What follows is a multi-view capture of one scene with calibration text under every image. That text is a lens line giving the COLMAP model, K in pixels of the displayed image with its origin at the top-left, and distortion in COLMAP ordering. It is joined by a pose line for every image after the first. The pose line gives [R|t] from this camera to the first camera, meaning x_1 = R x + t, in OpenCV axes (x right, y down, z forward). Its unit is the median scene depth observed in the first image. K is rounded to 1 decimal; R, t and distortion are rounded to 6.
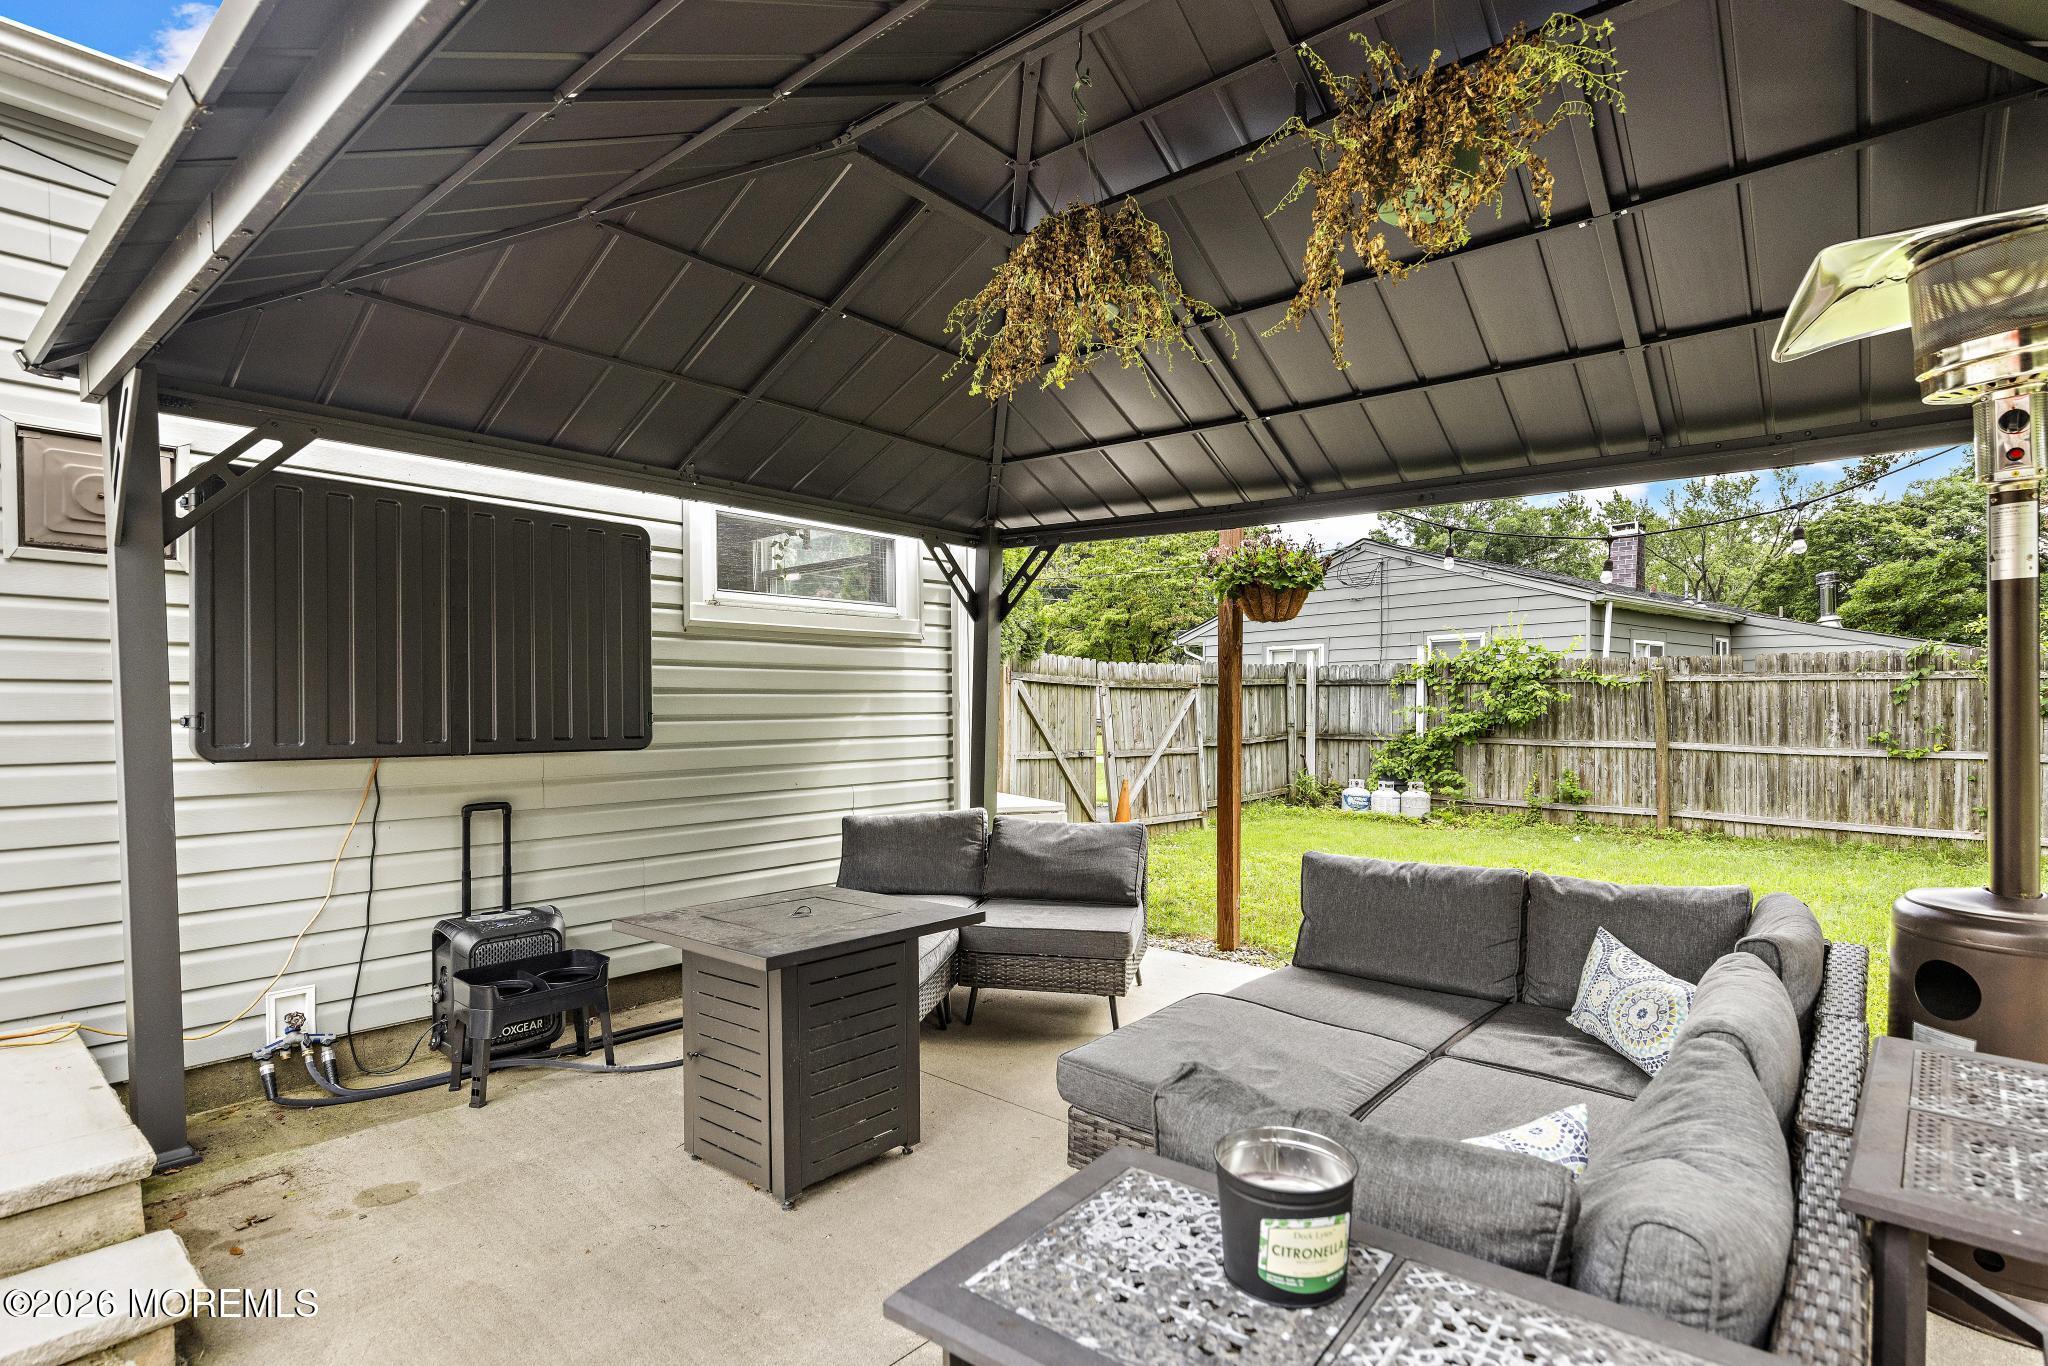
lens RADIAL K [[1020.7, 0, 1024.8], [0, 1020.7, 699.1], [0, 0, 1]] dist [-0.000845, -0.000052]
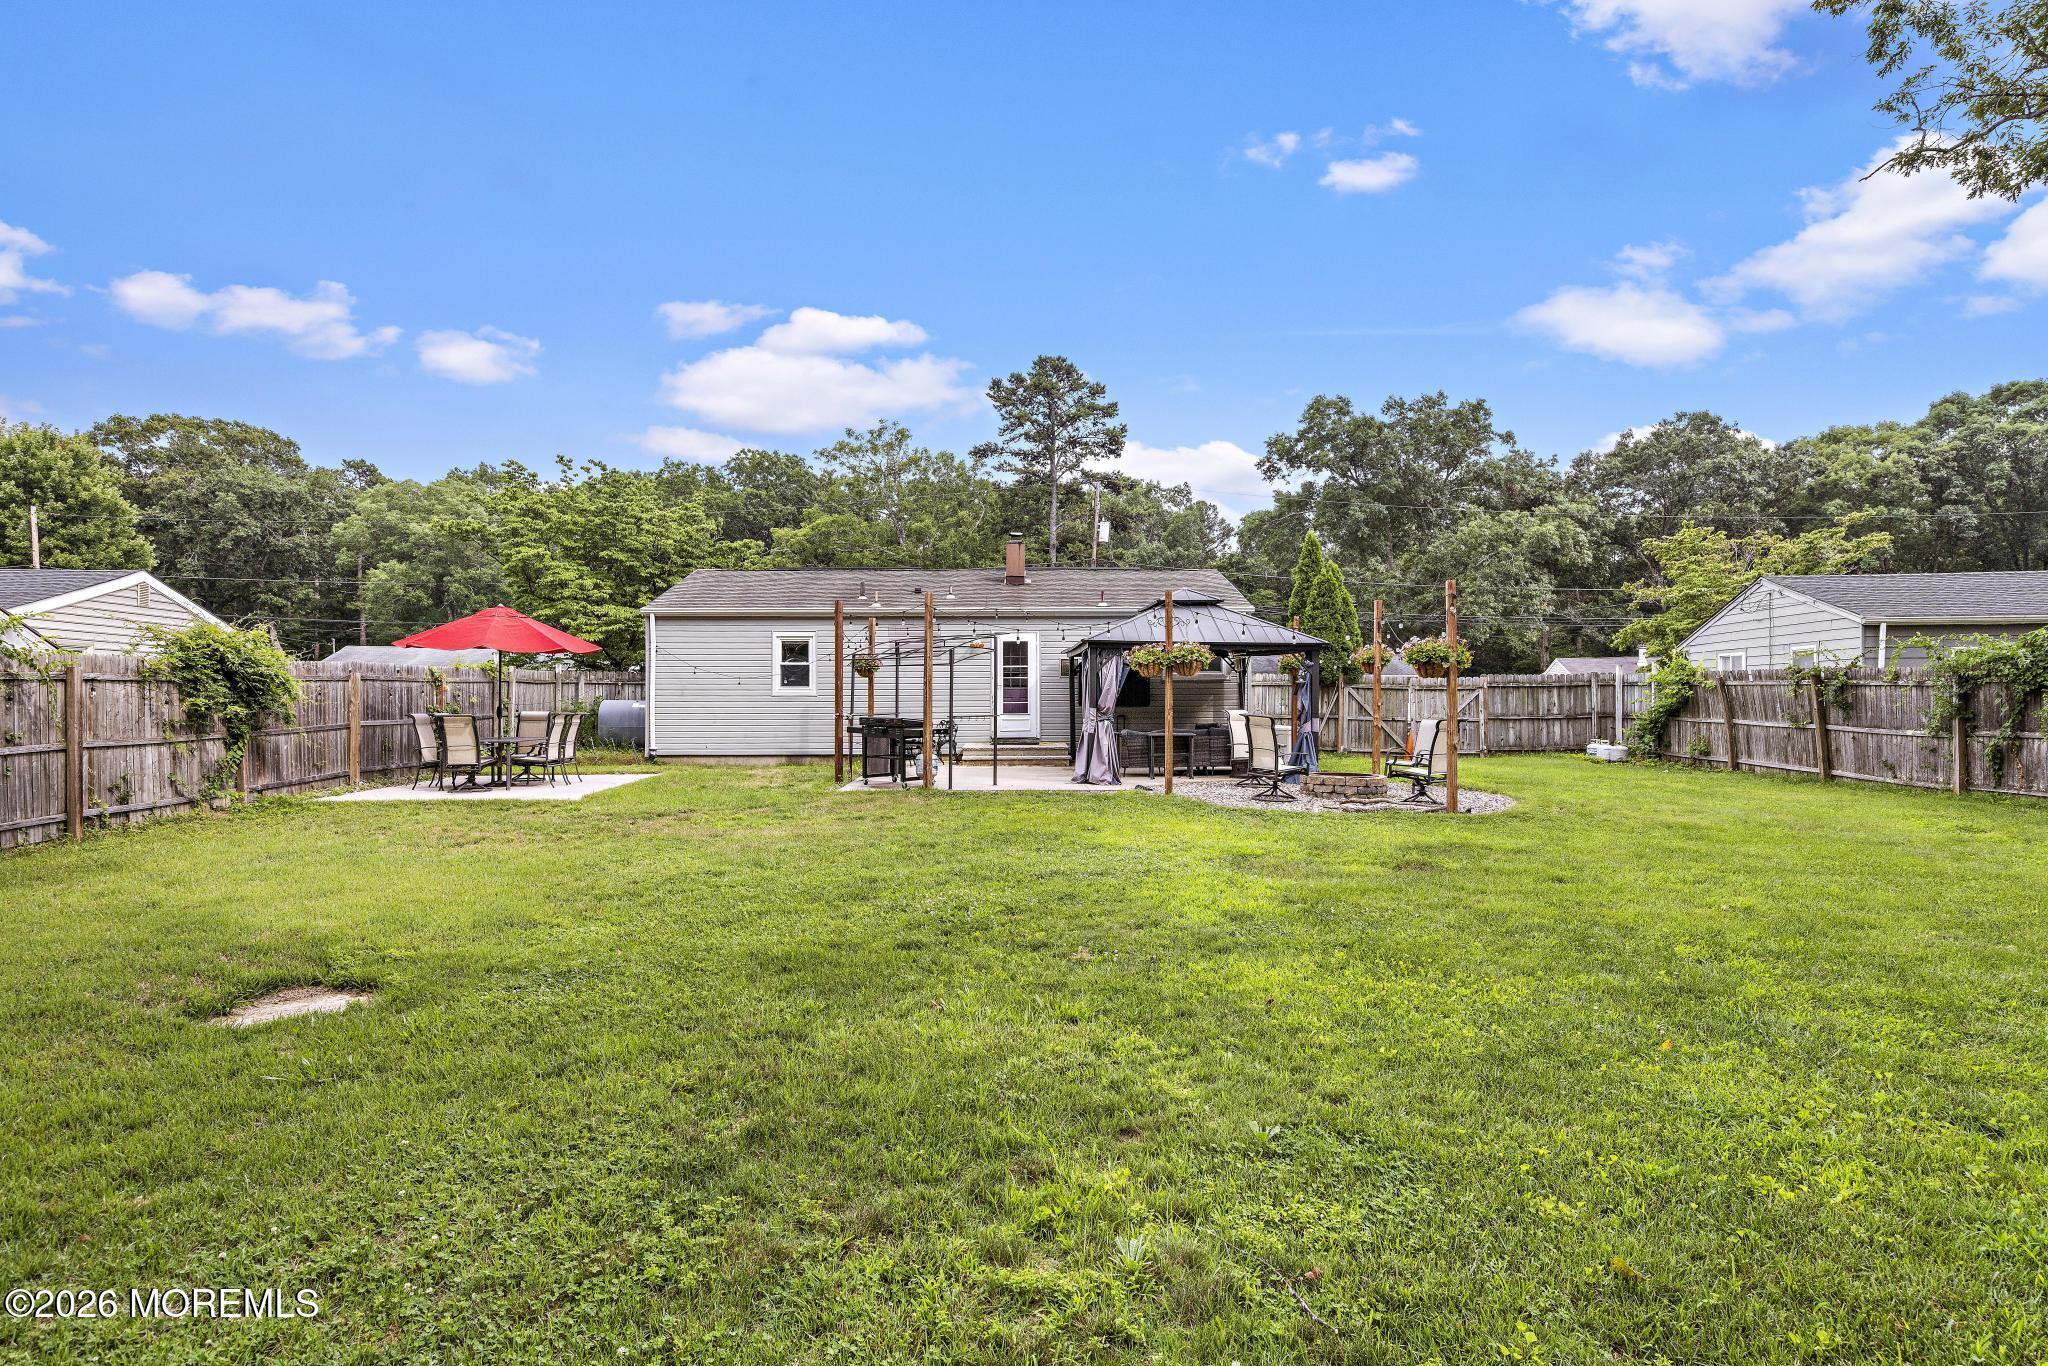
lens RADIAL K [[1041.8, 0, 1023.4], [0, 1041.8, 685.6], [0, 0, 1]] dist [0.000304, 0.000074]
pose [[0.656345, -0.007571, -0.754423, 0.965516], [0.006601, 0.999969, -0.004293, -0.012909], [0.754432, -0.002163, 0.656375, -0.880836]]
